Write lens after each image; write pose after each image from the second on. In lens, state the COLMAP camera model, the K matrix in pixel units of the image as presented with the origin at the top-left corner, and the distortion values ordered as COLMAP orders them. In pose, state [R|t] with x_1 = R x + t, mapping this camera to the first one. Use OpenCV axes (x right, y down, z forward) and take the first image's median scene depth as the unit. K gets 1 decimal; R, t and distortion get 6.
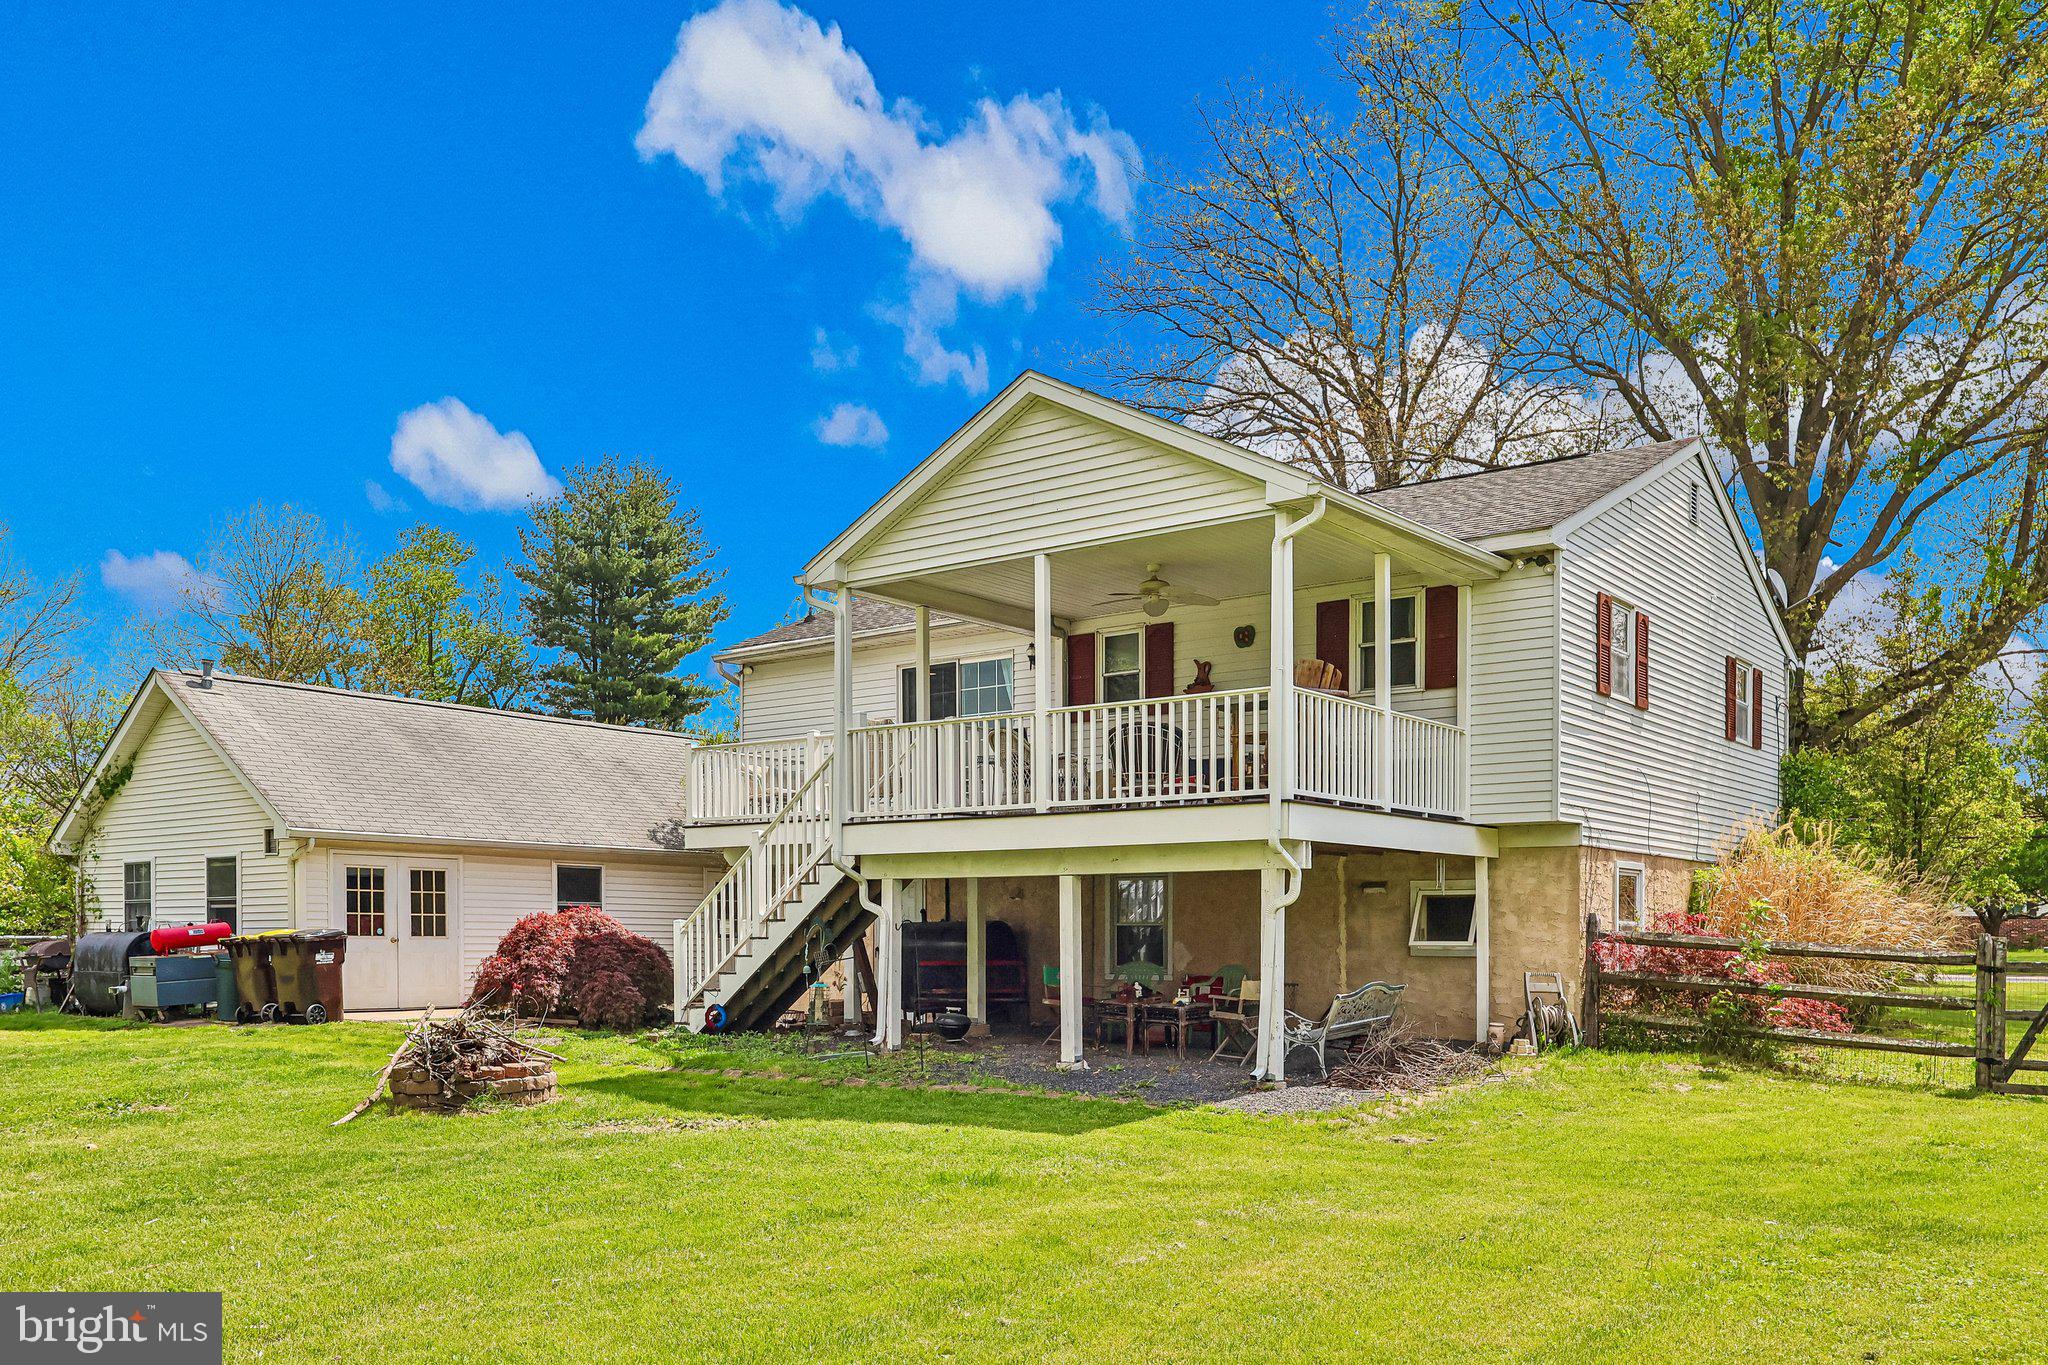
lens RADIAL K [[1658.5, 0, 1015.9], [0, 1658.5, 679.7], [0, 0, 1]] dist [0.004607, -0.007812]
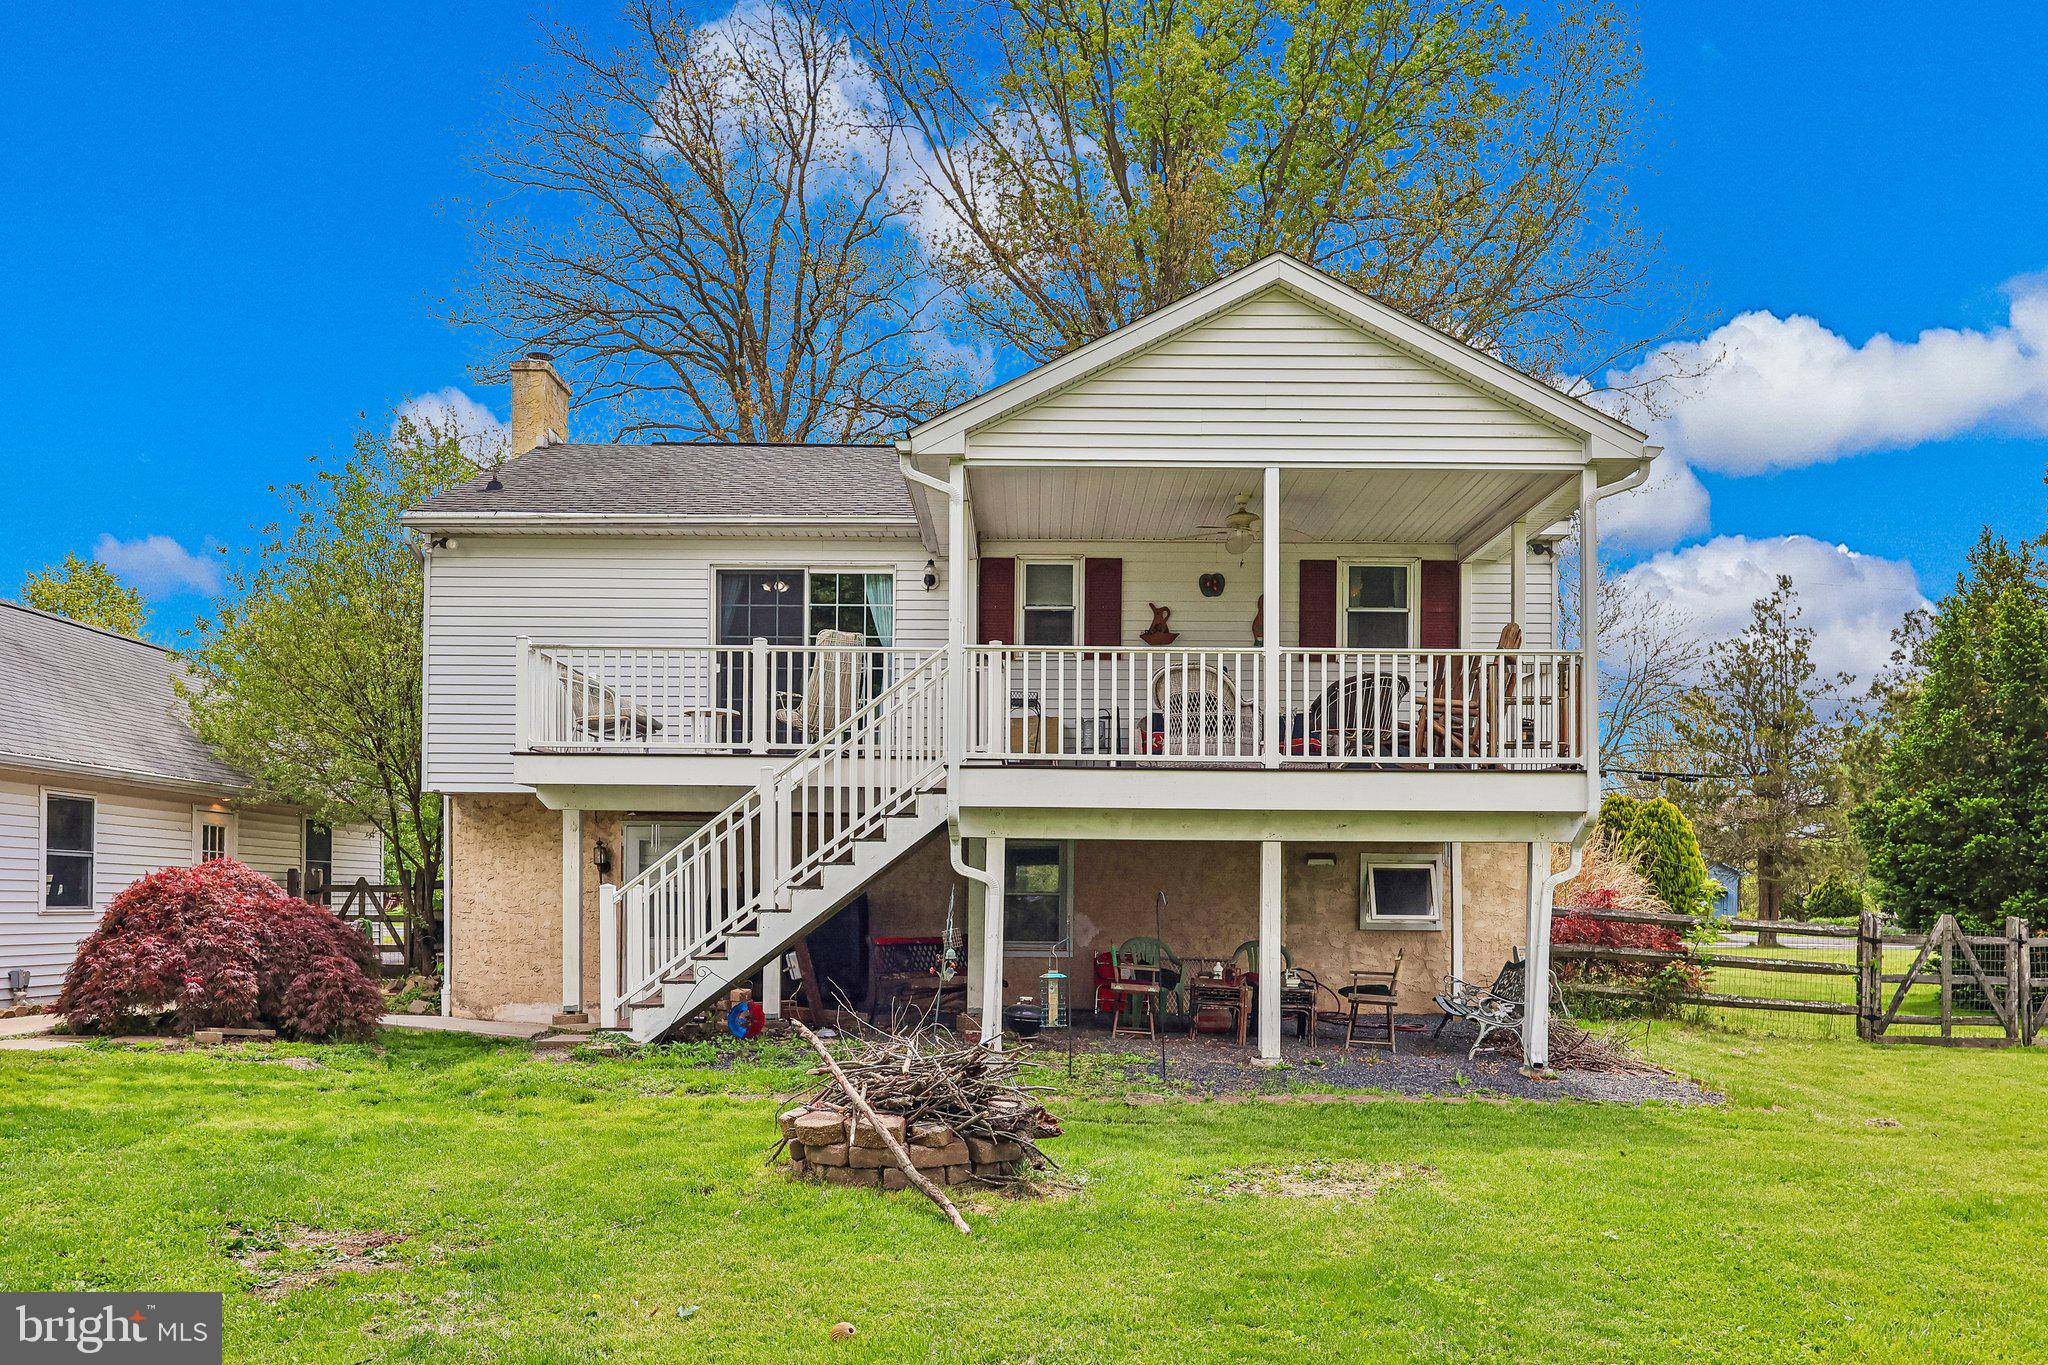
lens RADIAL K [[1658.5, 0, 1022.8], [0, 1658.5, 685.8], [0, 0, 1]] dist [0.004607, -0.007812]
pose [[0.793591, 0.083621, 0.602678, -0.523633], [-0.099558, 0.995007, -0.006960, 0.048779], [-0.600251, -0.054478, 0.797954, 0.339206]]
